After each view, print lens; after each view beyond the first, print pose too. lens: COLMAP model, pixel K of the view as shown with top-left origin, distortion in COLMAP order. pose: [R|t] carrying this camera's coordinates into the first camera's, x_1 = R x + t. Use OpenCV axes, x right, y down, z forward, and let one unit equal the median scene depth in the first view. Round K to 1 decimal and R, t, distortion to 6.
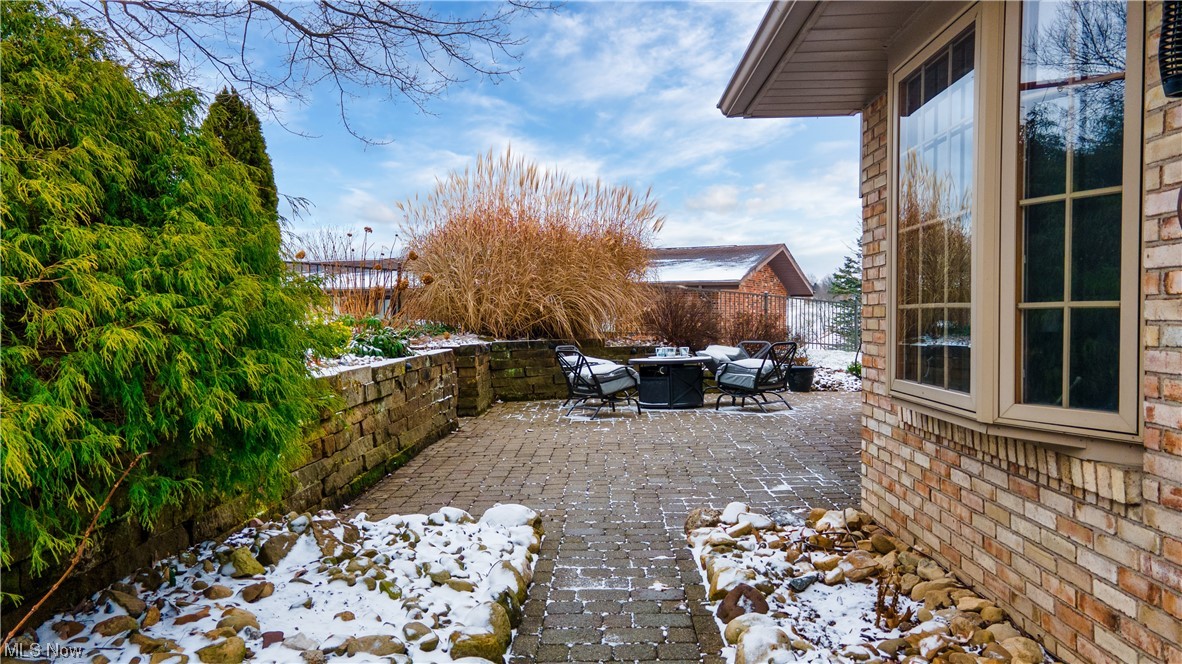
lens RADIAL K [[858.4, 0, 591.0], [0, 858.4, 332.0], [0, 0, 1]] dist [0.043310, 0.002301]
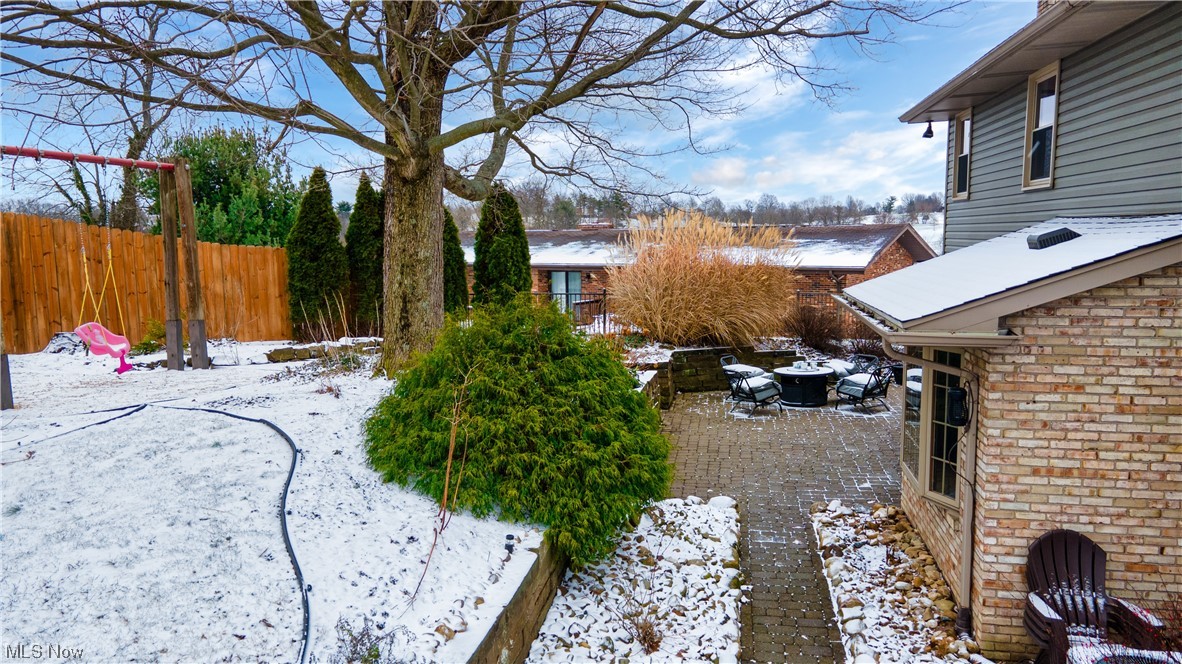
lens RADIAL K [[858.4, 0, 591.0], [0, 858.4, 332.0], [0, 0, 1]] dist [0.043310, 0.002301]
pose [[0.988903, 0.006185, -0.148435, -0.130232], [0.007930, 0.995511, 0.094312, -0.495982], [0.148352, -0.094443, 0.984415, -1.327437]]
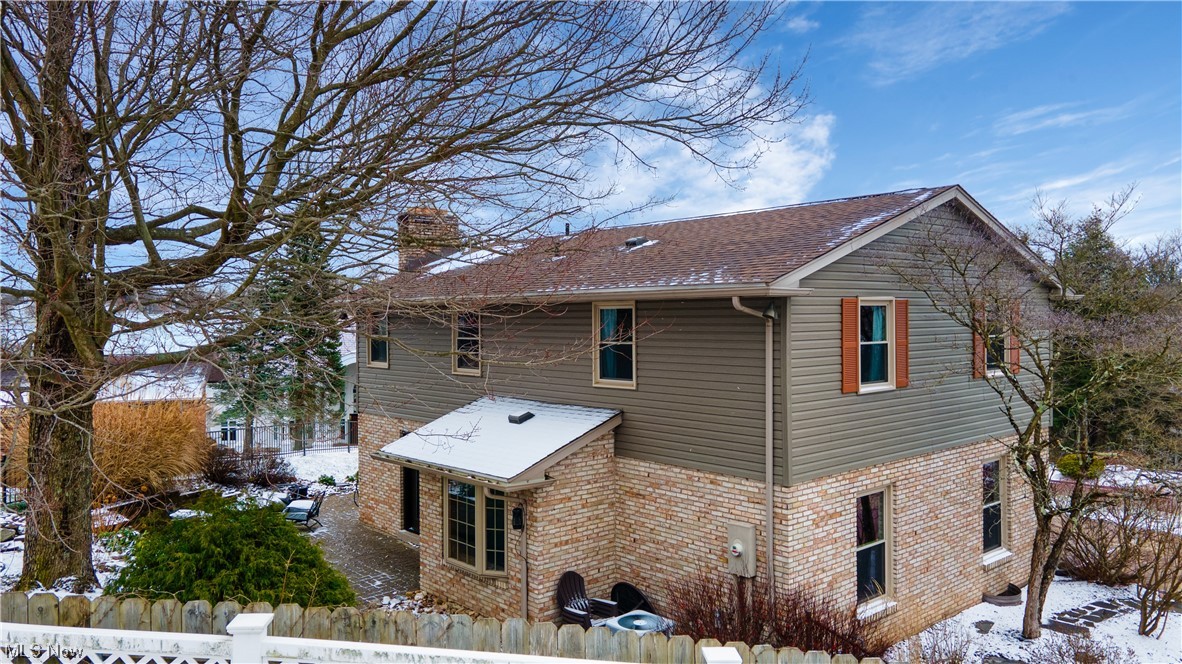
lens RADIAL K [[858.4, 0, 591.0], [0, 858.4, 332.0], [0, 0, 1]] dist [0.043310, 0.002301]
pose [[0.730849, -0.021150, 0.682211, -1.643090], [0.022323, 0.999726, 0.007079, -0.892072], [-0.682174, 0.010055, 0.731121, -2.065624]]
